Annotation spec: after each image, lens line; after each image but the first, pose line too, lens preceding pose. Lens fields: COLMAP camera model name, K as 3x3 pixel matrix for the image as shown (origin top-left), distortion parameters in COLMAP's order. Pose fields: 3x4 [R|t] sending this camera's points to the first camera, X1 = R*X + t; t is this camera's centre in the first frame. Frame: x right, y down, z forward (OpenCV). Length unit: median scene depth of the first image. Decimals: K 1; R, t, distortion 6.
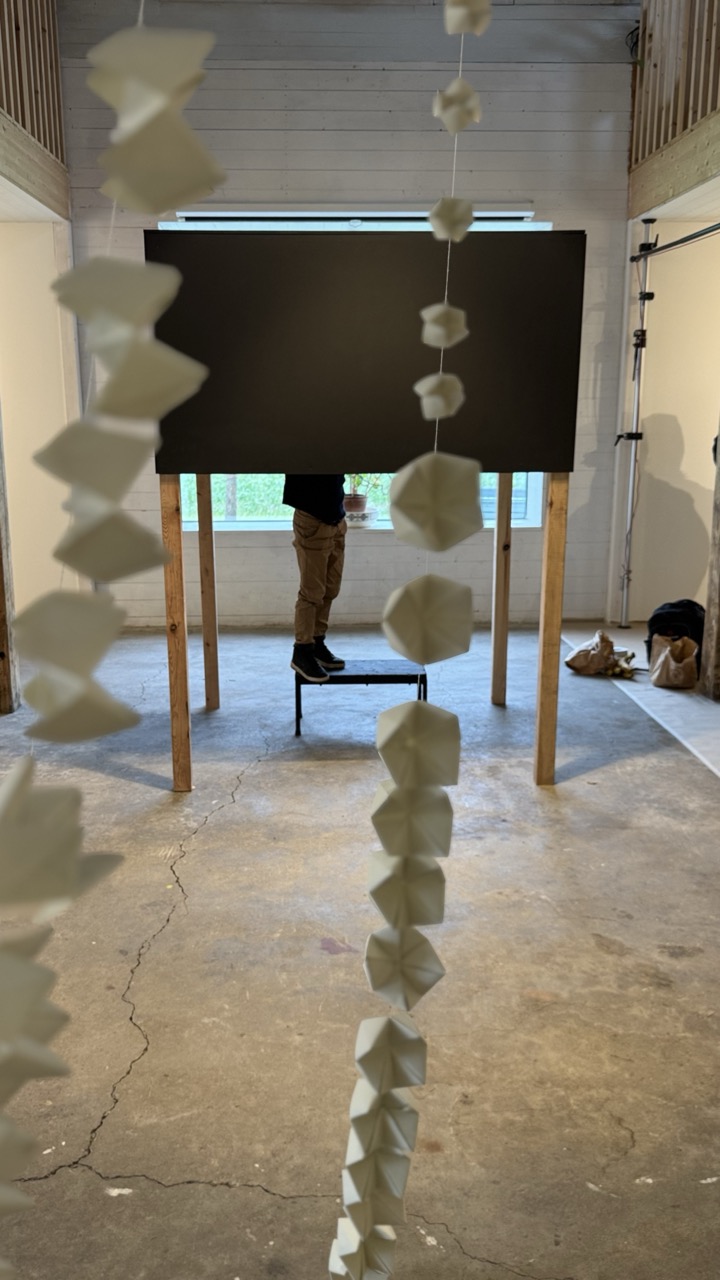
lens RADIAL K [[1090.5, 0, 360.4], [0, 1090.5, 641.6], [0, 0, 1]] dist [0.019175, -0.034622]
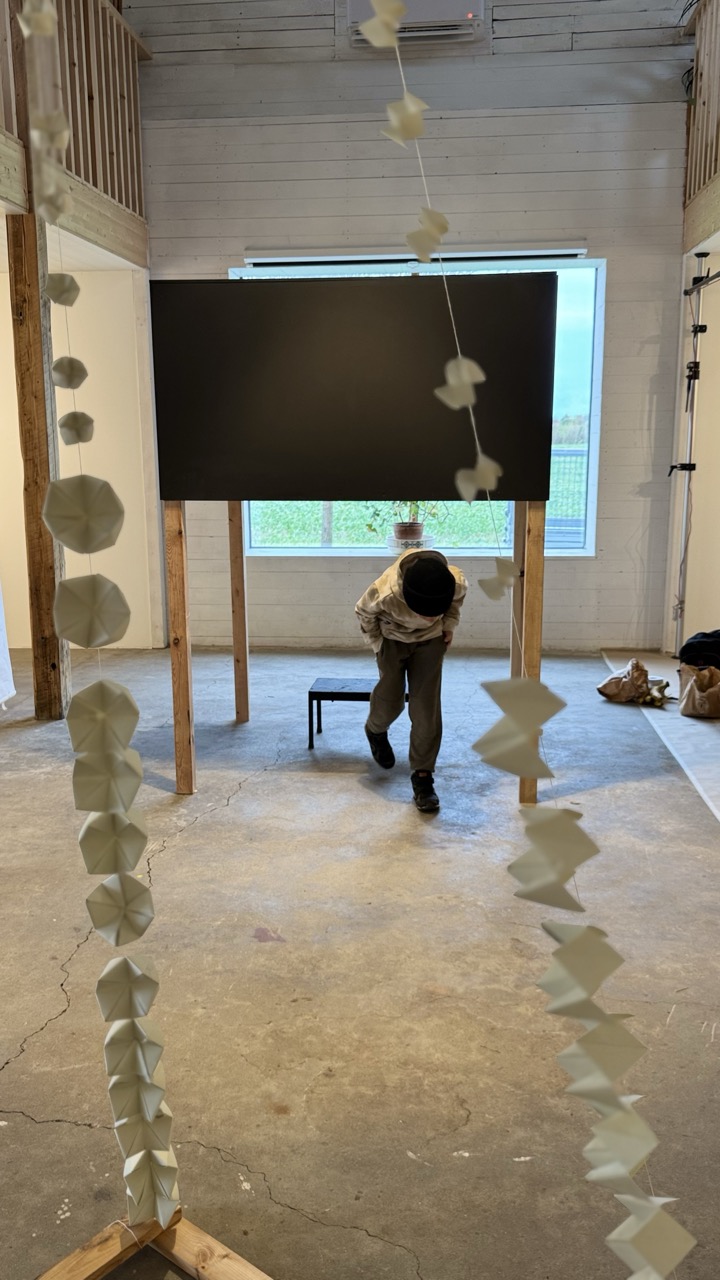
lens RADIAL K [[1090.5, 0, 361.0], [0, 1090.5, 639.7], [0, 0, 1]] dist [0.019175, -0.034622]
pose [[0.990586, 0.022218, -0.135080, 0.155455], [-0.026279, 0.999252, -0.028354, 0.011316], [0.134349, 0.031637, 0.990429, -0.048859]]
